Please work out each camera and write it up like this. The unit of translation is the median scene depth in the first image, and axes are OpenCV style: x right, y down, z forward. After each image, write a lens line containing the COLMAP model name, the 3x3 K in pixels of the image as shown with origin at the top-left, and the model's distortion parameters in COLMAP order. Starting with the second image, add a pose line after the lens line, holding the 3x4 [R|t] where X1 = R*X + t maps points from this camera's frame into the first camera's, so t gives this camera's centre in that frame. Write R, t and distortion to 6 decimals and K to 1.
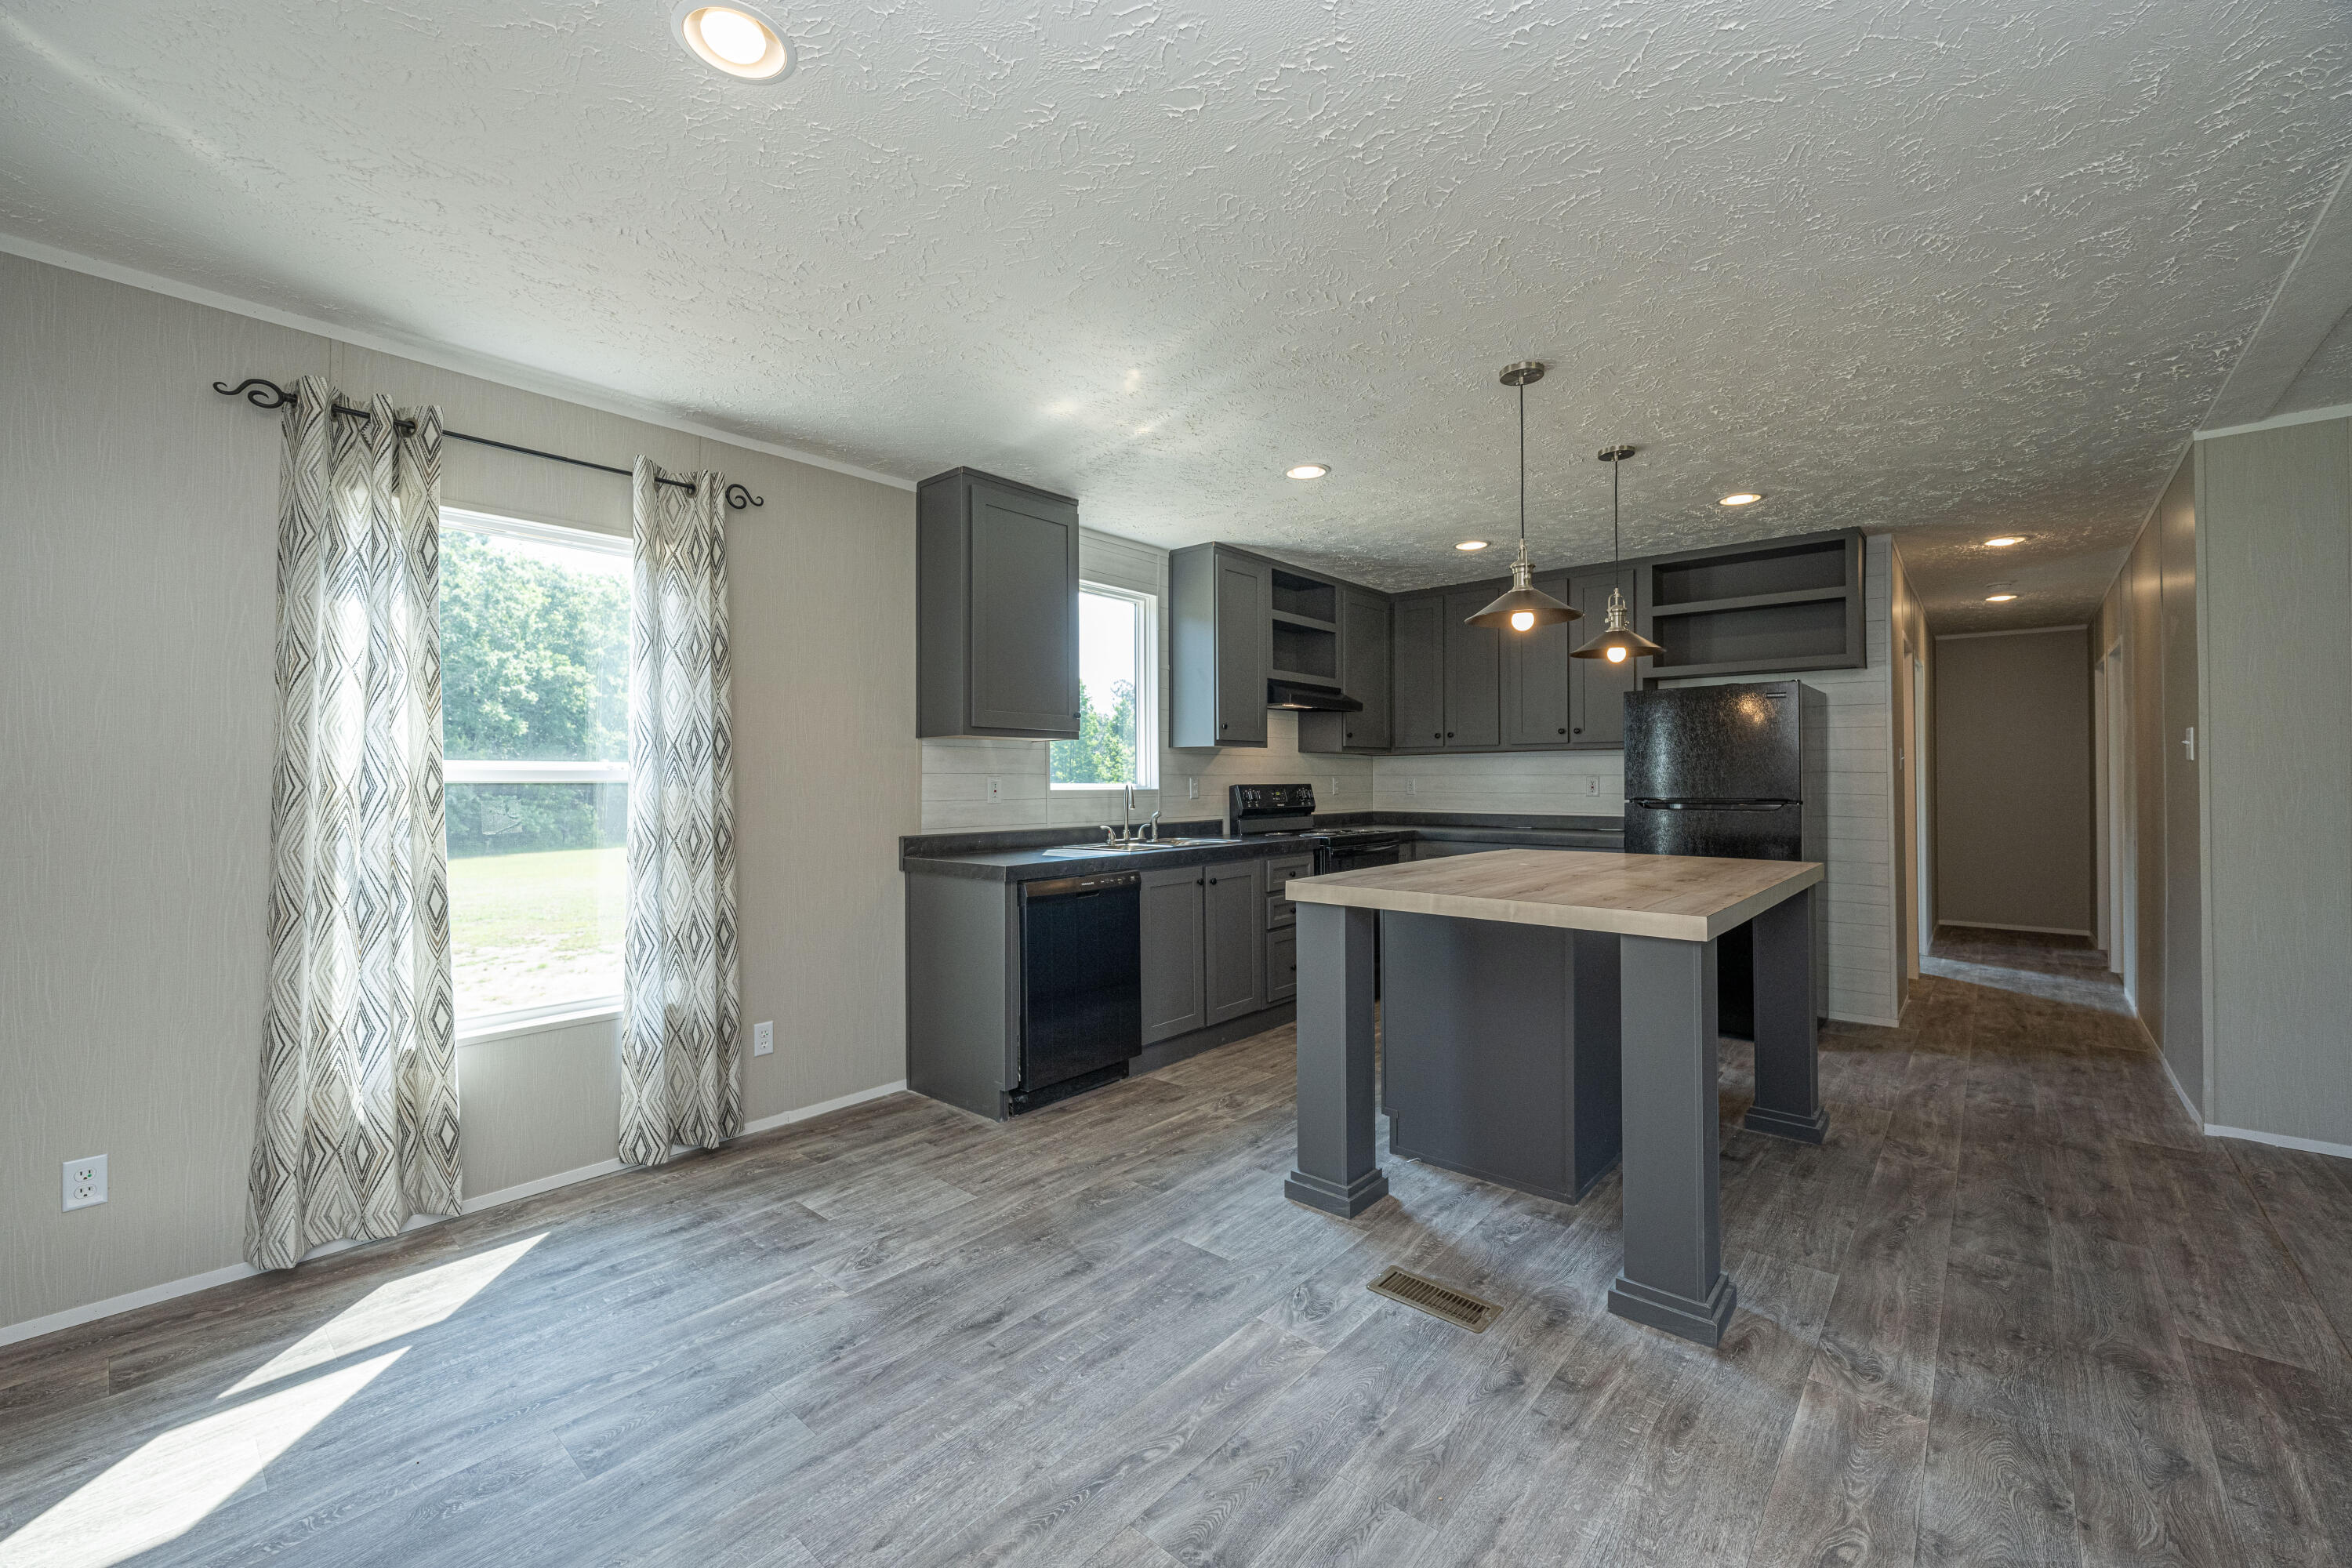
lens RADIAL K [[953.7, 0, 1176.0], [0, 953.7, 784.0], [0, 0, 1]] dist [-0.001143, 0.000055]
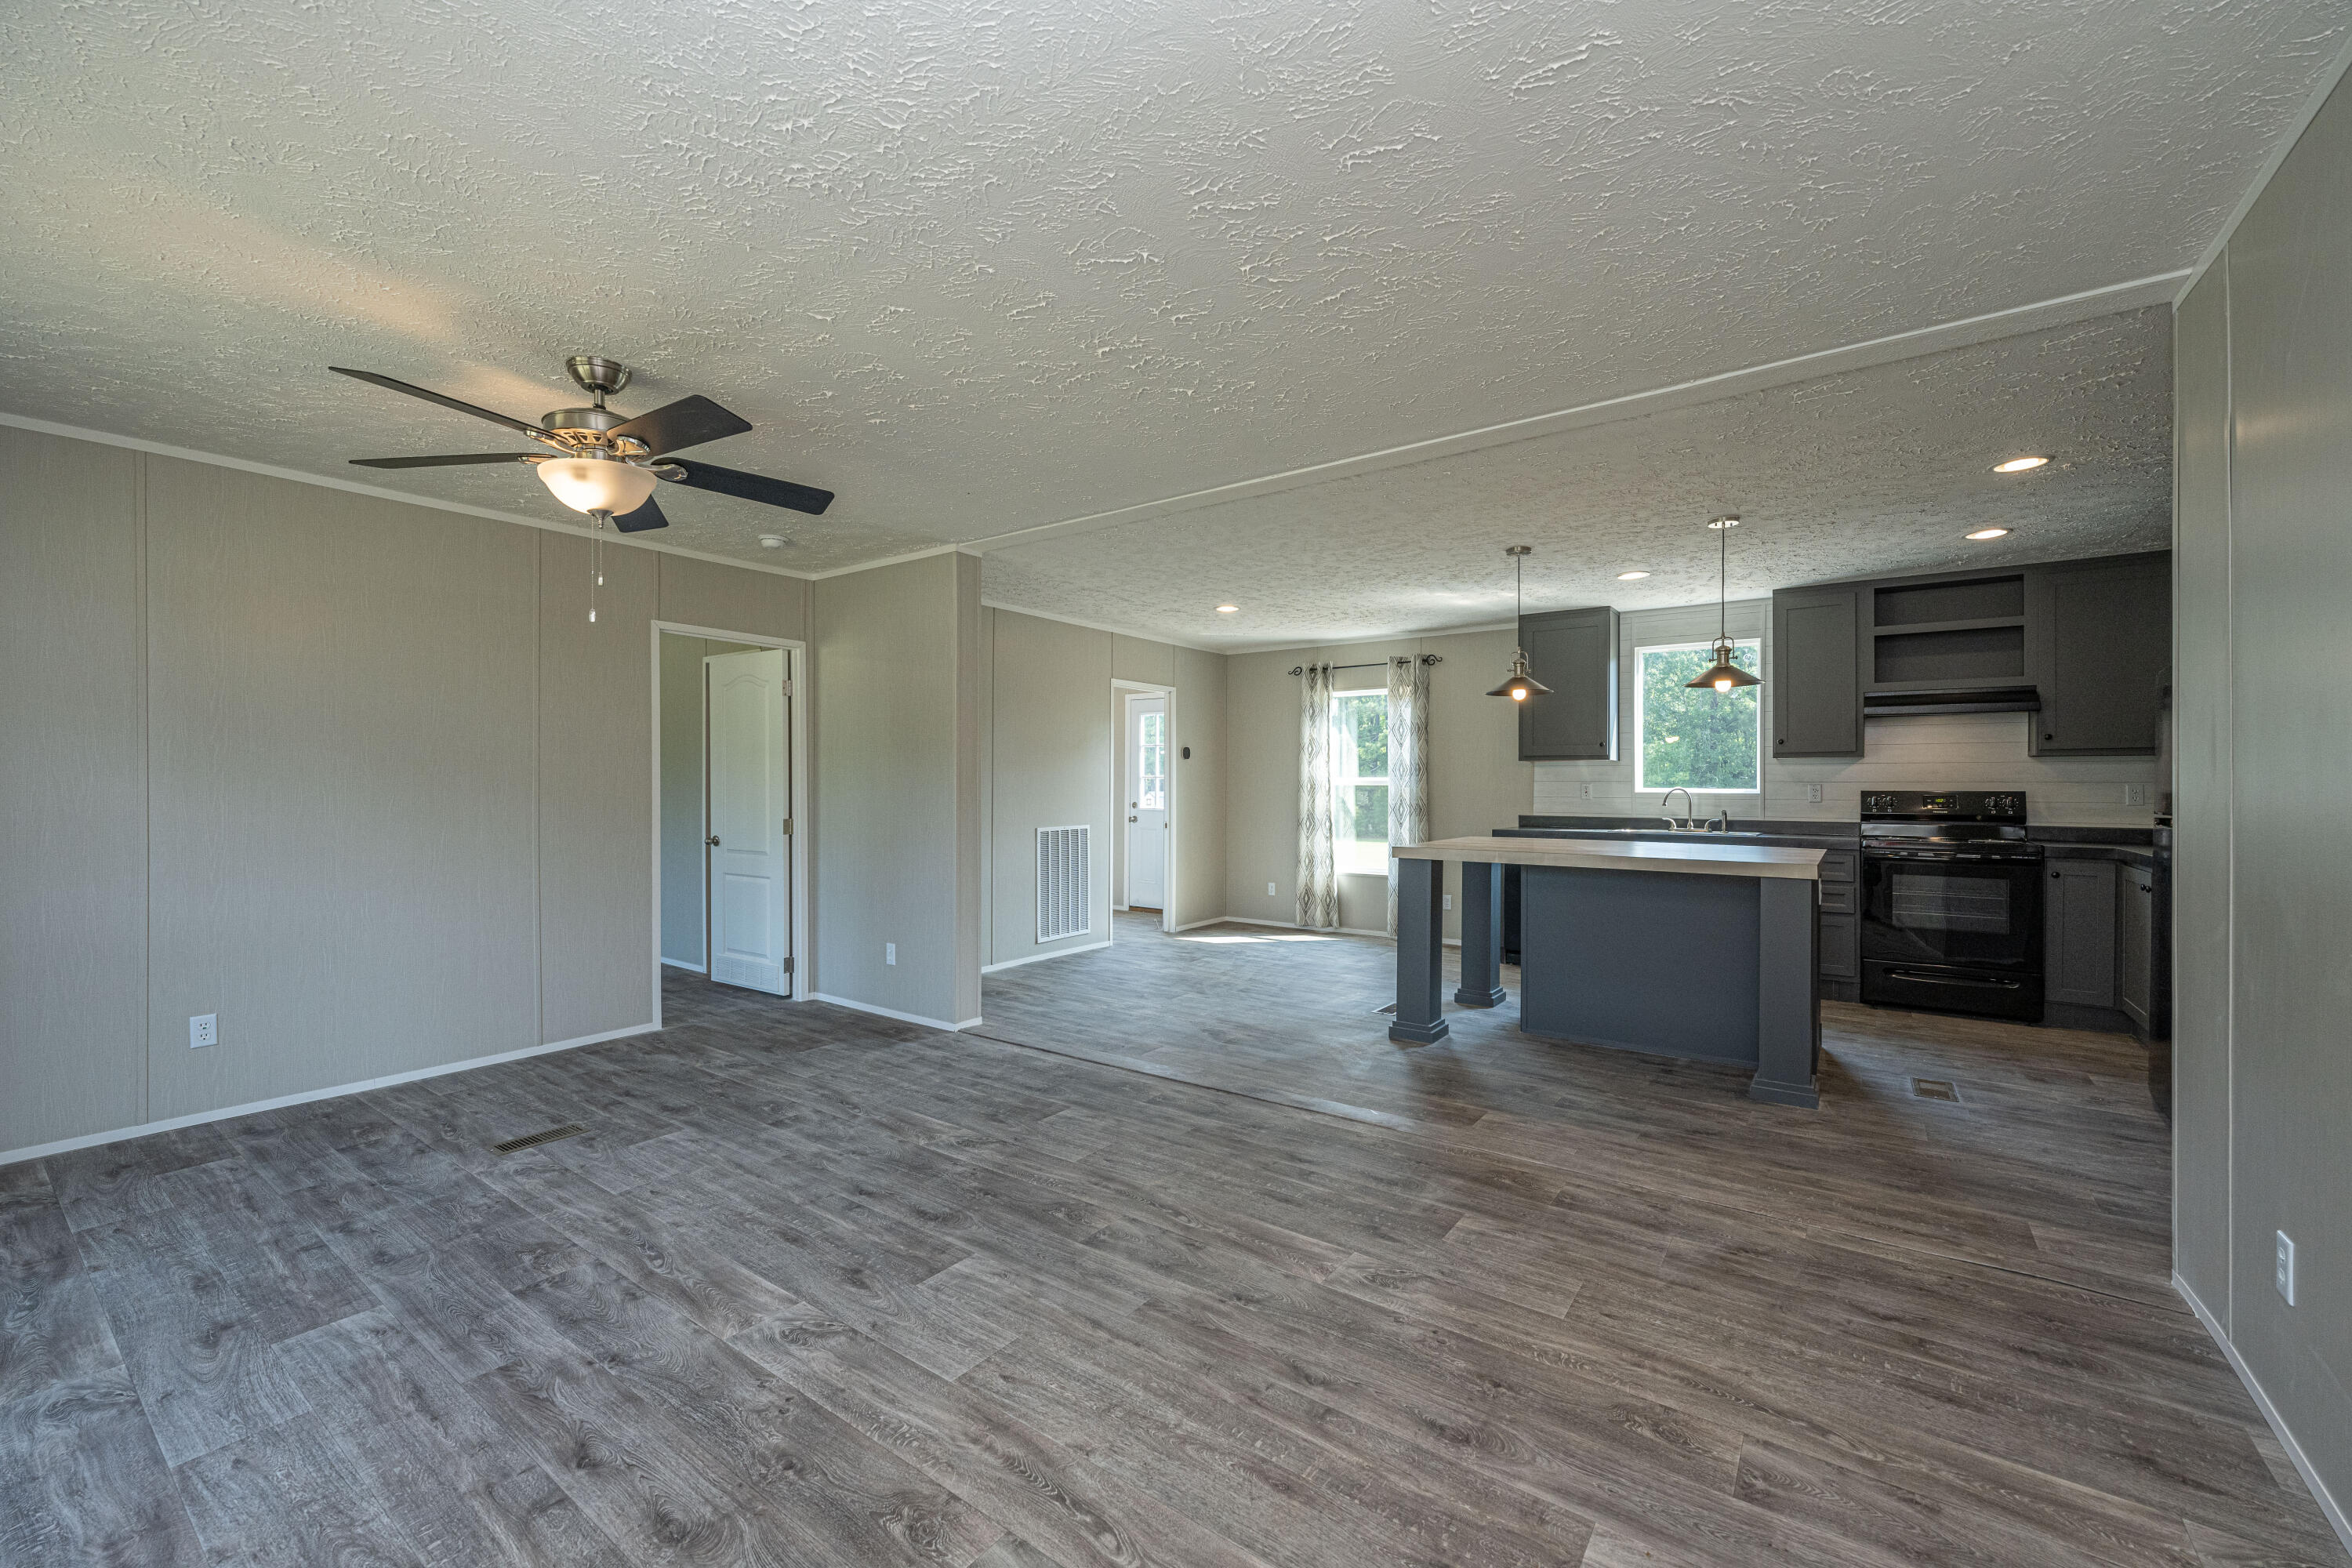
lens RADIAL K [[953.7, 0, 1176.0], [0, 953.7, 784.0], [0, 0, 1]] dist [-0.001143, 0.000055]
pose [[0.092291, 0.004450, -0.995722, 1.375744], [-0.007314, 0.999966, 0.003791, -0.006030], [0.995705, 0.006933, 0.092320, 0.143113]]
